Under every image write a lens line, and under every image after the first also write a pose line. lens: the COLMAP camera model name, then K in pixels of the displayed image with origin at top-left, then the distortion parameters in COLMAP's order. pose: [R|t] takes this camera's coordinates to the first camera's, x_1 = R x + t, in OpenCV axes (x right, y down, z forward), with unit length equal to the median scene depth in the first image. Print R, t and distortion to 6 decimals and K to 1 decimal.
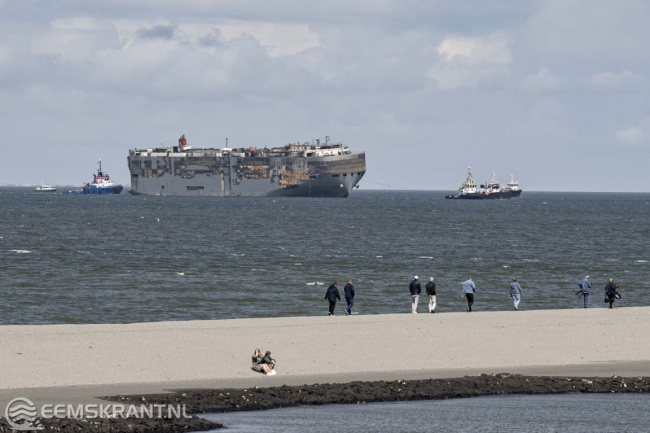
lens RADIAL K [[4326.4, 0, 325.2], [0, 4326.4, 216.2], [0, 0, 1]] dist [0.637026, 0.000000]
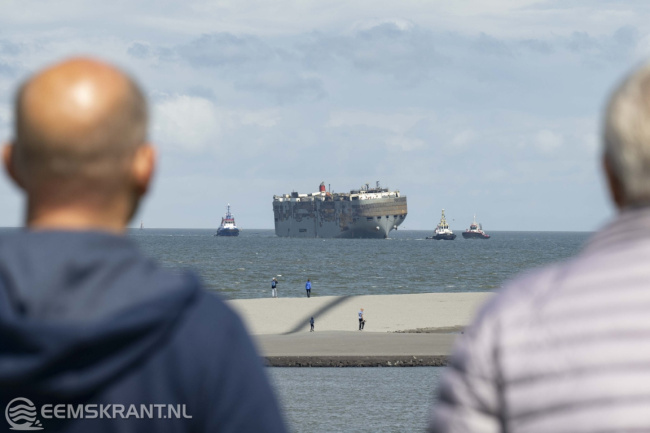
lens RADIAL K [[3107.3, 0, 324.9], [0, 3107.3, 216.7], [0, 0, 1]] dist [0.066958, 0.000000]
pose [[0.927037, -0.003642, -0.374953, 0.274091], [-0.001324, 0.999915, -0.012986, 0.000204], [0.374968, 0.012535, 0.926953, 0.286806]]
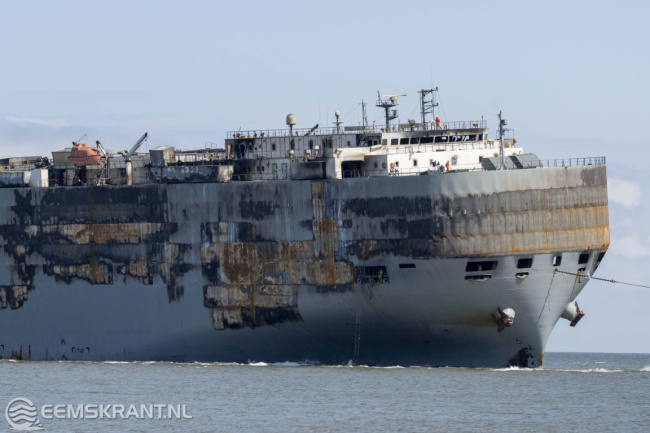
lens RADIAL K [[4326.4, 0, 324.9], [0, 4326.4, 216.8], [0, 0, 1]] dist [0.637026, 0.000000]
pose [[0.998117, 0.006783, 0.060966, -0.018135], [-0.004595, 0.999342, -0.035965, -0.003978], [-0.061169, 0.035617, 0.997492, 0.778258]]
